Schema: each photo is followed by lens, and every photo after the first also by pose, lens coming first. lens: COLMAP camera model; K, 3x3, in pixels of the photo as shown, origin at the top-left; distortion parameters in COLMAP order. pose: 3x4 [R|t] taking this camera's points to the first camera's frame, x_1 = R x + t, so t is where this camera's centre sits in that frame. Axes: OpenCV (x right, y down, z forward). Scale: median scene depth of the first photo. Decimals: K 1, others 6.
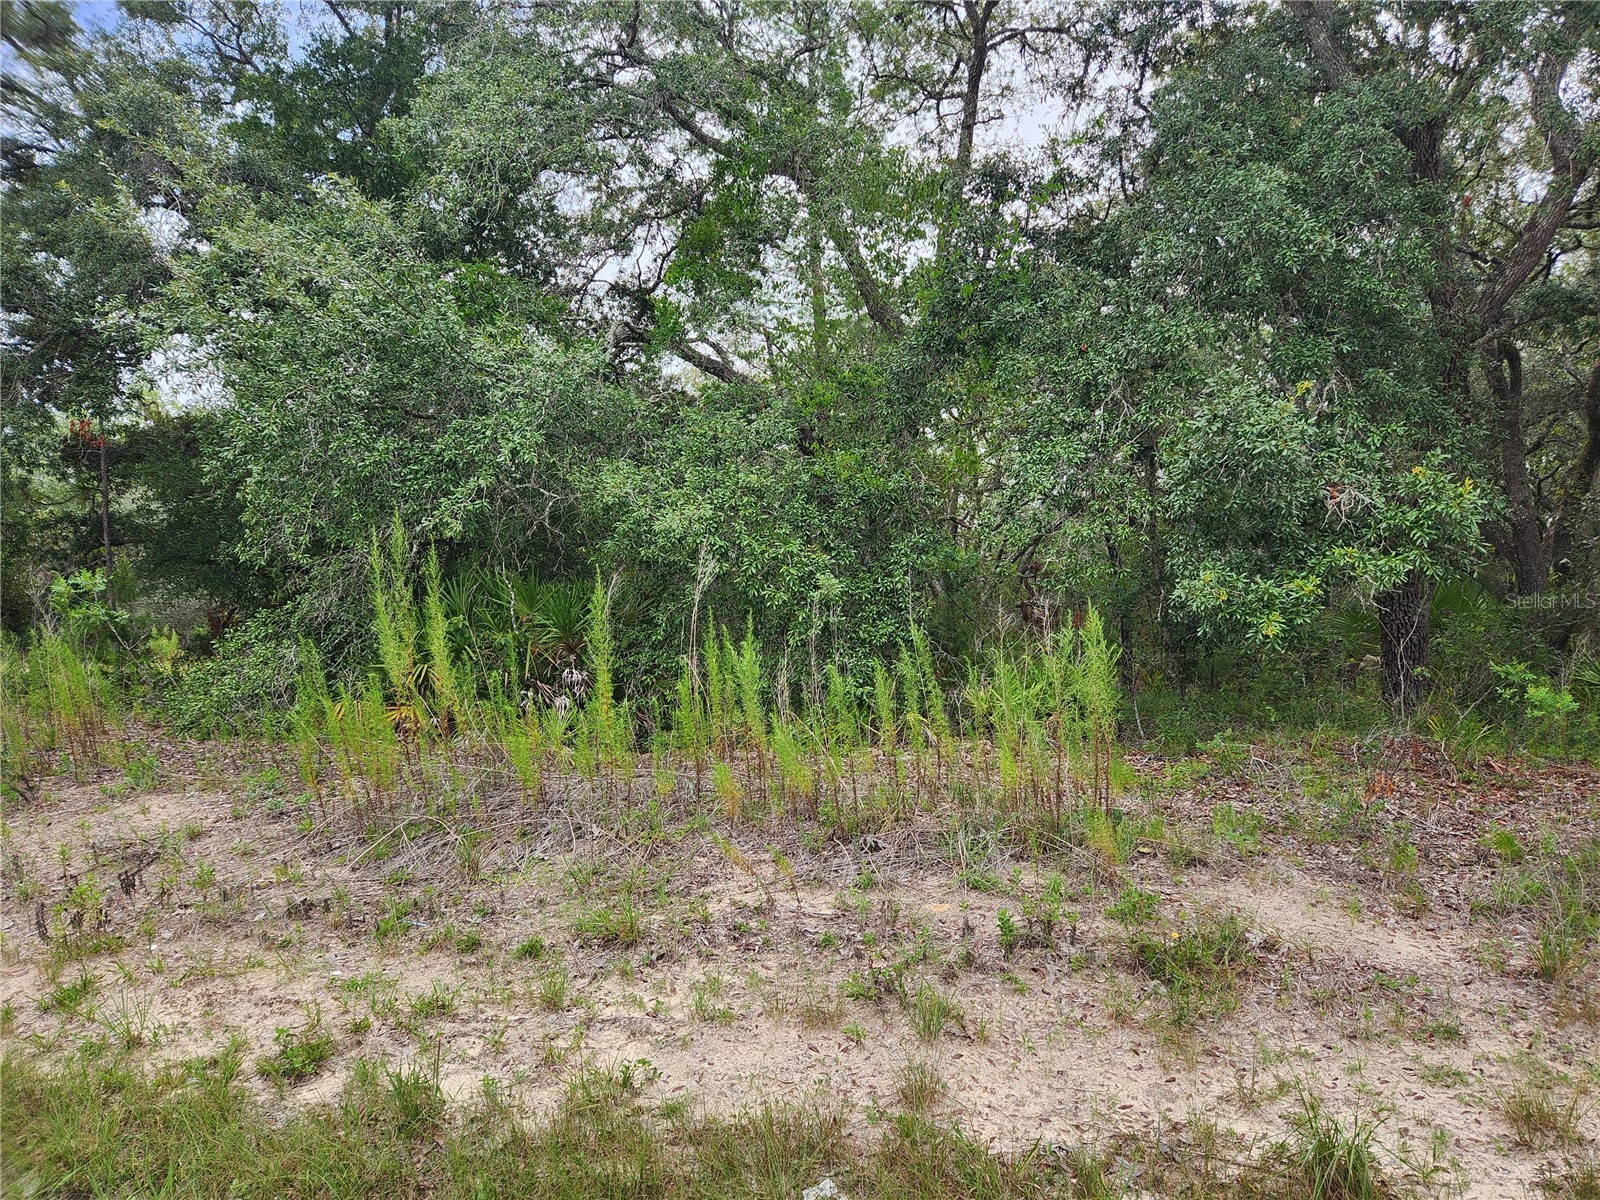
lens RADIAL K [[1036.0, 0, 803.1], [0, 1036.0, 627.5], [0, 0, 1]] dist [0.064321, -0.053679]
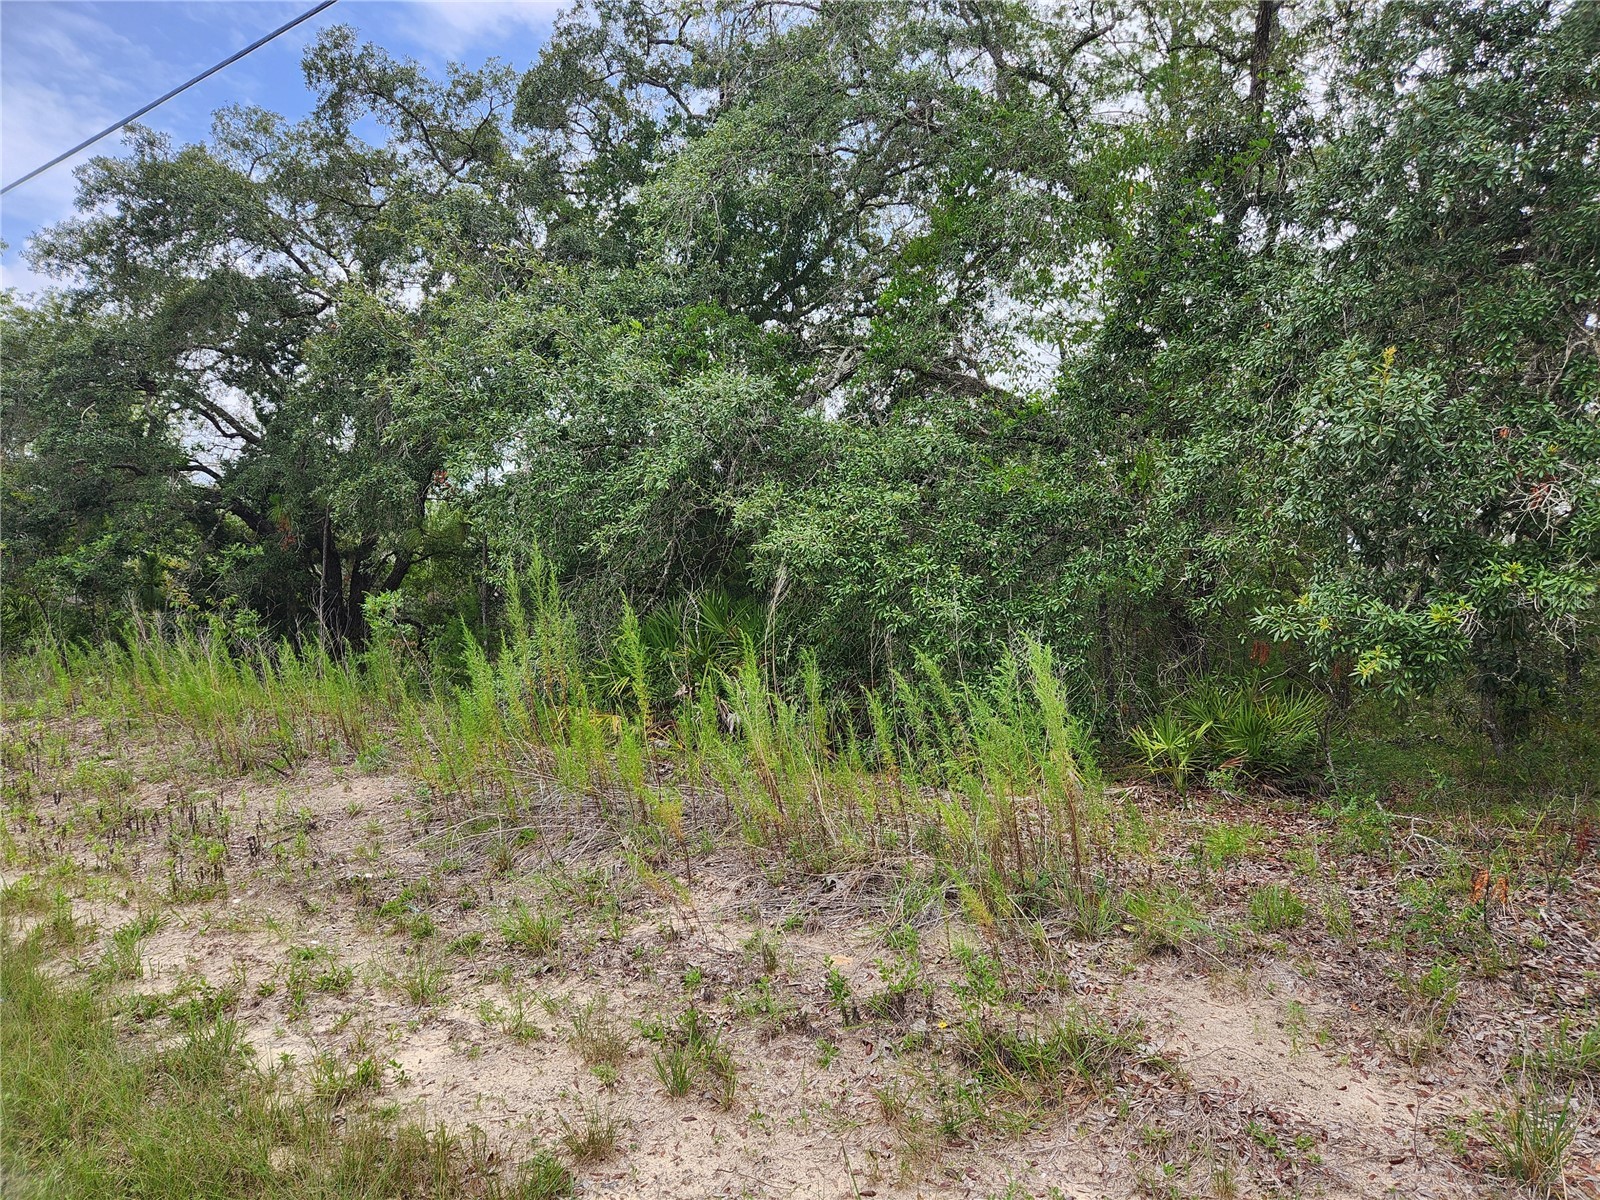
lens RADIAL K [[1036.0, 0, 803.1], [0, 1036.0, 627.5], [0, 0, 1]] dist [0.064321, -0.053679]
pose [[0.917871, 0.016037, -0.396555, 0.347483], [-0.023089, 0.999649, -0.013016, -0.009620], [0.396207, 0.021104, 0.917919, 0.103565]]
